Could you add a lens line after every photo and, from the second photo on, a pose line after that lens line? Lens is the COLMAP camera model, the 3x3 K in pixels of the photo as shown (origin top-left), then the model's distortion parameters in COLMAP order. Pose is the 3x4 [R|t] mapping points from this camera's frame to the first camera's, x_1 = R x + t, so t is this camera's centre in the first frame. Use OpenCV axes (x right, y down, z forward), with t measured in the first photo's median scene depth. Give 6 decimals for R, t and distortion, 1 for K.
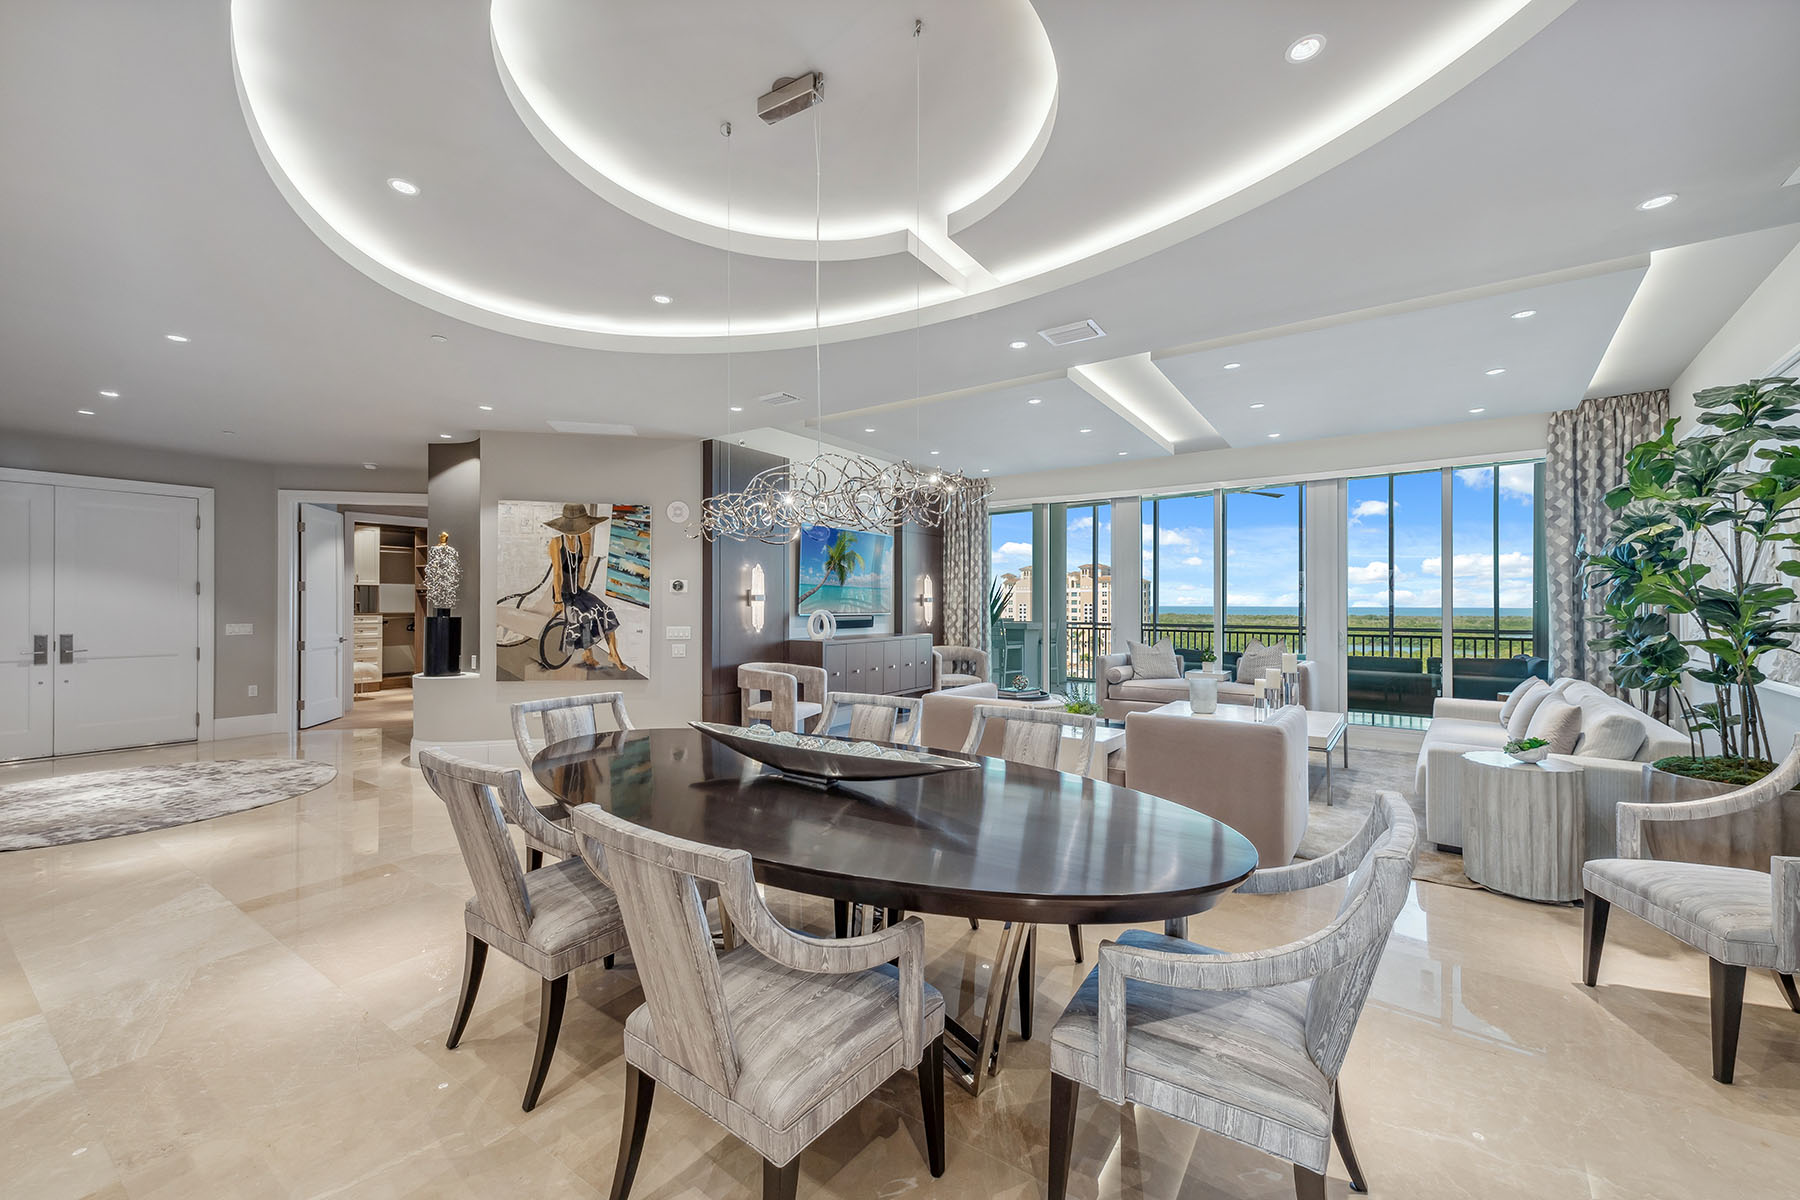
lens RADIAL K [[703.0, 0, 900.7], [0, 703.0, 600.0], [0, 0, 1]] dist [0.007407, -0.001425]
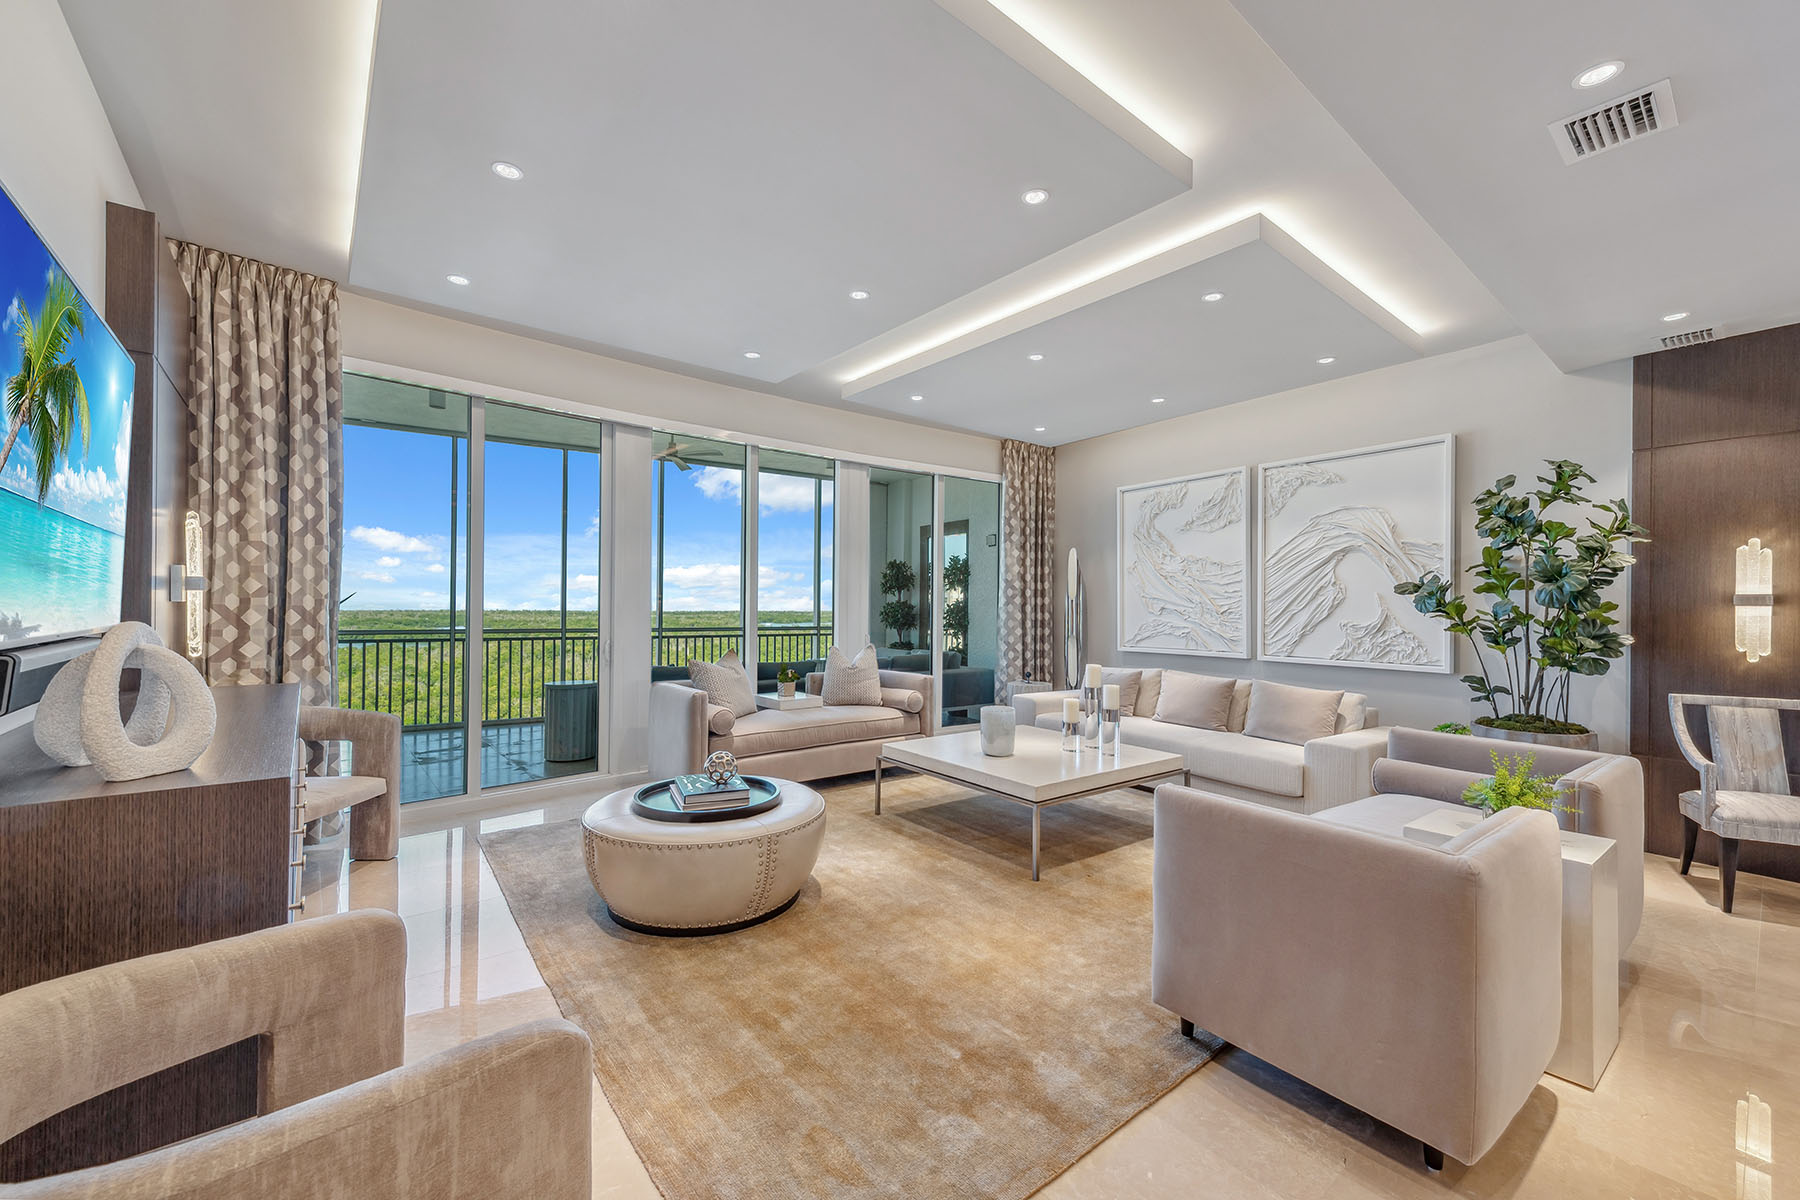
lens RADIAL K [[703.0, 0, 903.2], [0, 703.0, 604.5], [0, 0, 1]] dist [0.007407, -0.001425]
pose [[0.275182, 0.004739, 0.961381, -0.290353], [-0.010566, 0.999942, -0.001905, 0.010113], [-0.961334, -0.009634, 0.275216, 0.868893]]
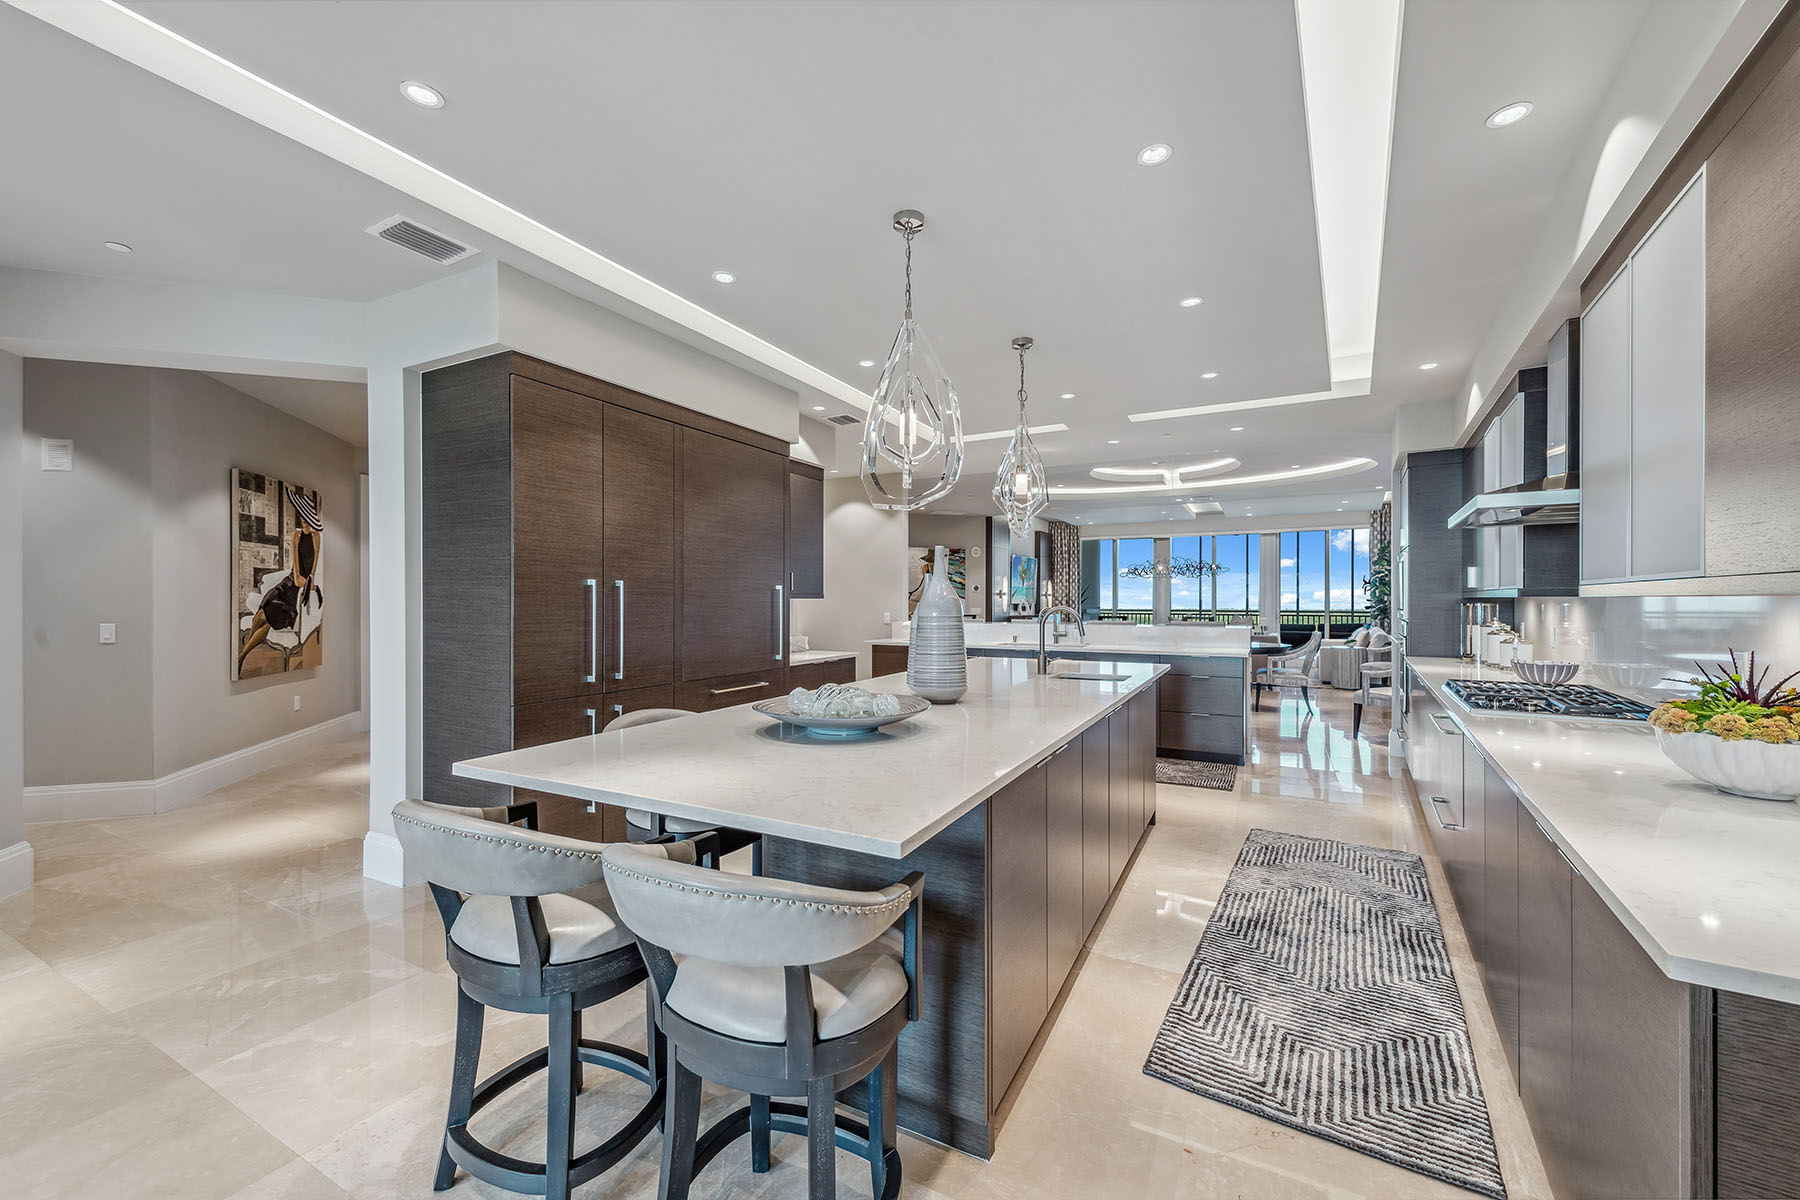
lens RADIAL K [[703.0, 0, 899.9], [0, 703.0, 603.2], [0, 0, 1]] dist [0.007407, -0.001425]
pose [[0.993714, -0.002608, 0.111916, -0.782608], [0.001375, 0.999938, 0.011090, 0.000430], [-0.111938, -0.010866, 0.993656, -1.017688]]
